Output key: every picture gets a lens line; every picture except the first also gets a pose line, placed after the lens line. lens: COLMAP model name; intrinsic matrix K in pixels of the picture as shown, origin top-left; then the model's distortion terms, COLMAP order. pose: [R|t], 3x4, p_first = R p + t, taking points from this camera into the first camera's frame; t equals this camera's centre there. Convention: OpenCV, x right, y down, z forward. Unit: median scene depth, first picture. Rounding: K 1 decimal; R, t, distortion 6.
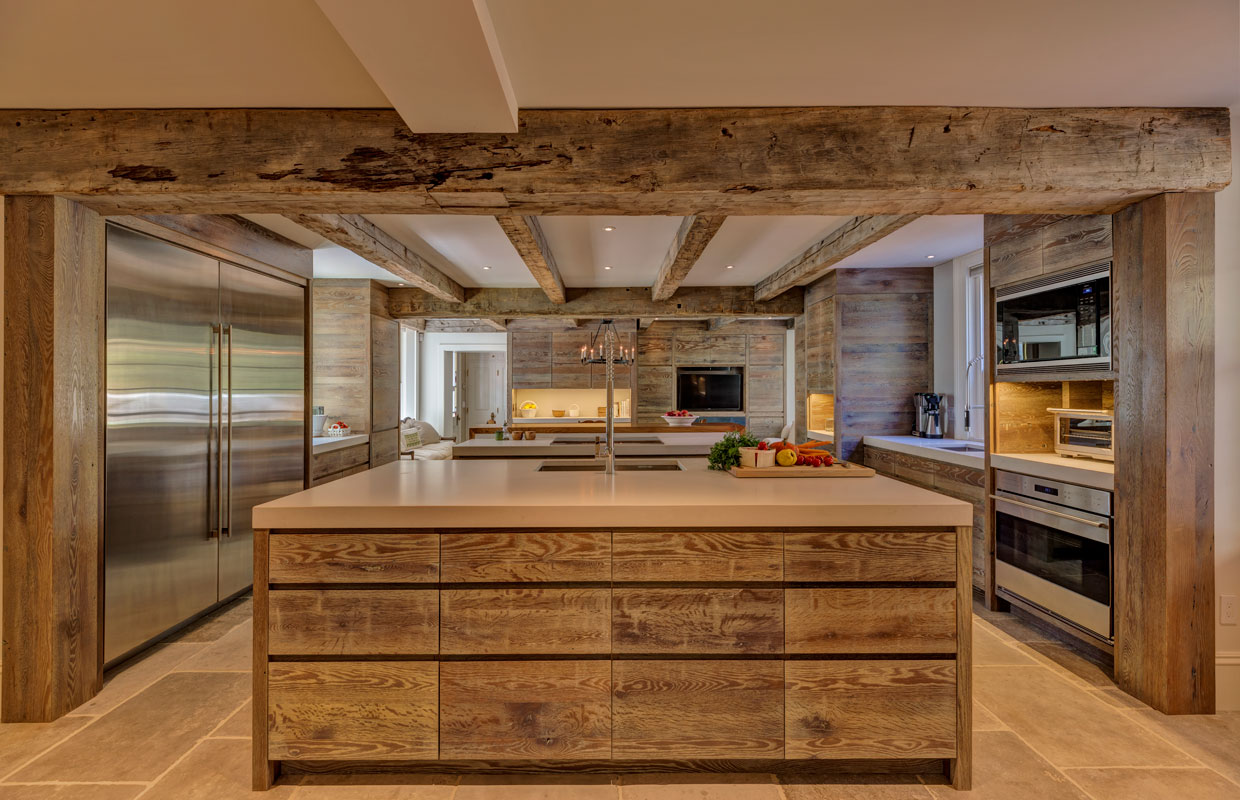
lens RADIAL K [[560.8, 0, 616.7], [0, 560.8, 391.4], [0, 0, 1]] dist [0.009045, -0.002416]
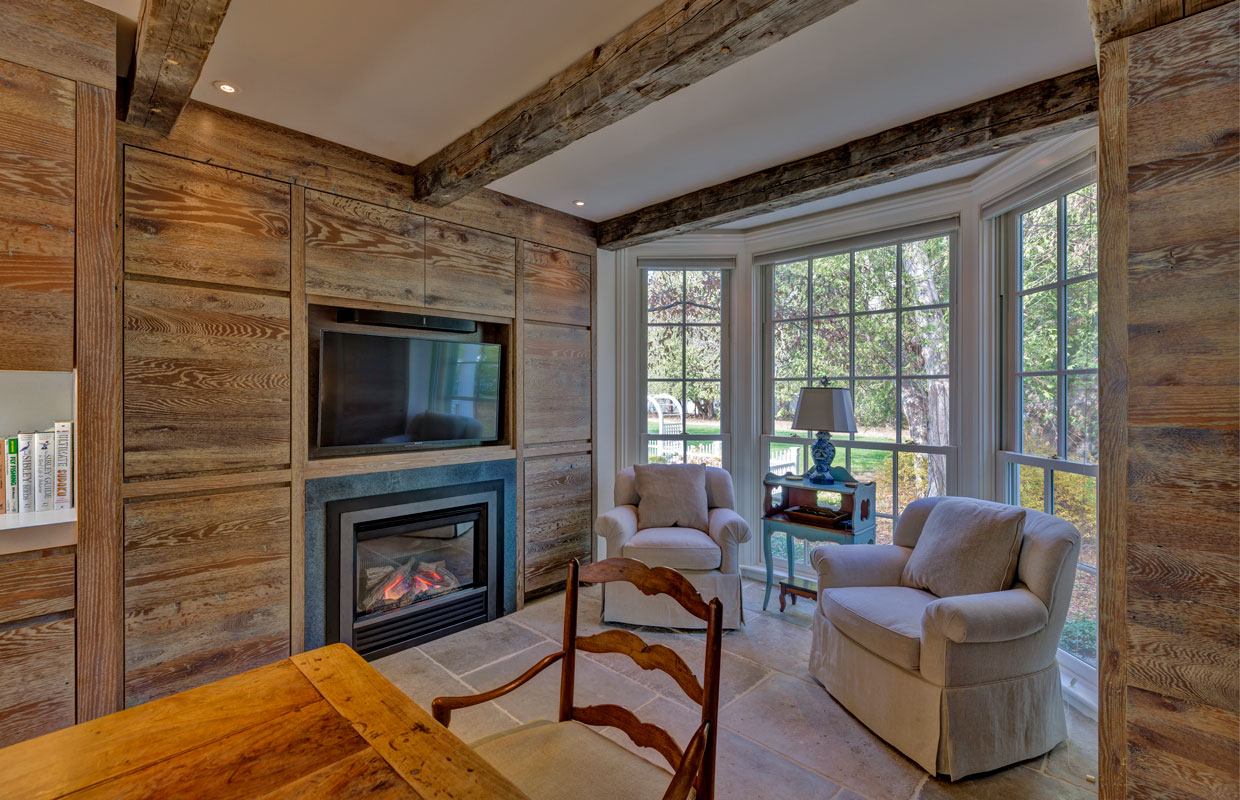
lens RADIAL K [[540.4, 0, 617.7], [0, 540.4, 398.6], [0, 0, 1]] dist [0.001930, -0.000169]
pose [[0.694835, -0.002491, 0.719165, 0.067124], [-0.003296, 0.999972, 0.006648, 0.008978], [-0.719162, -0.006990, 0.694807, 2.472434]]
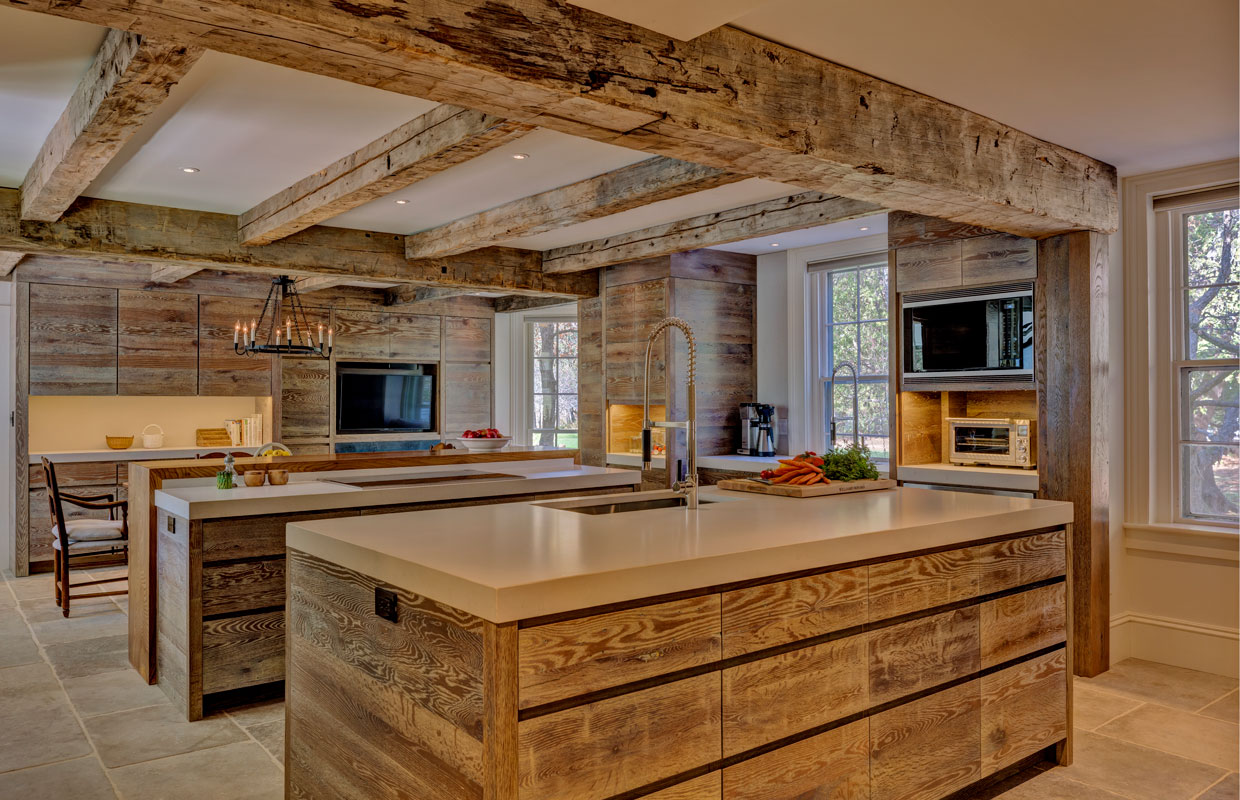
lens RADIAL K [[896.6, 0, 621.7], [0, 896.6, 399.2], [0, 0, 1]] dist [0.021160, -0.024553]
pose [[0.784927, 0.003859, 0.619576, -0.906860], [-0.001261, 0.999988, -0.004630, 0.006735], [-0.619586, 0.002853, 0.784923, 0.133099]]
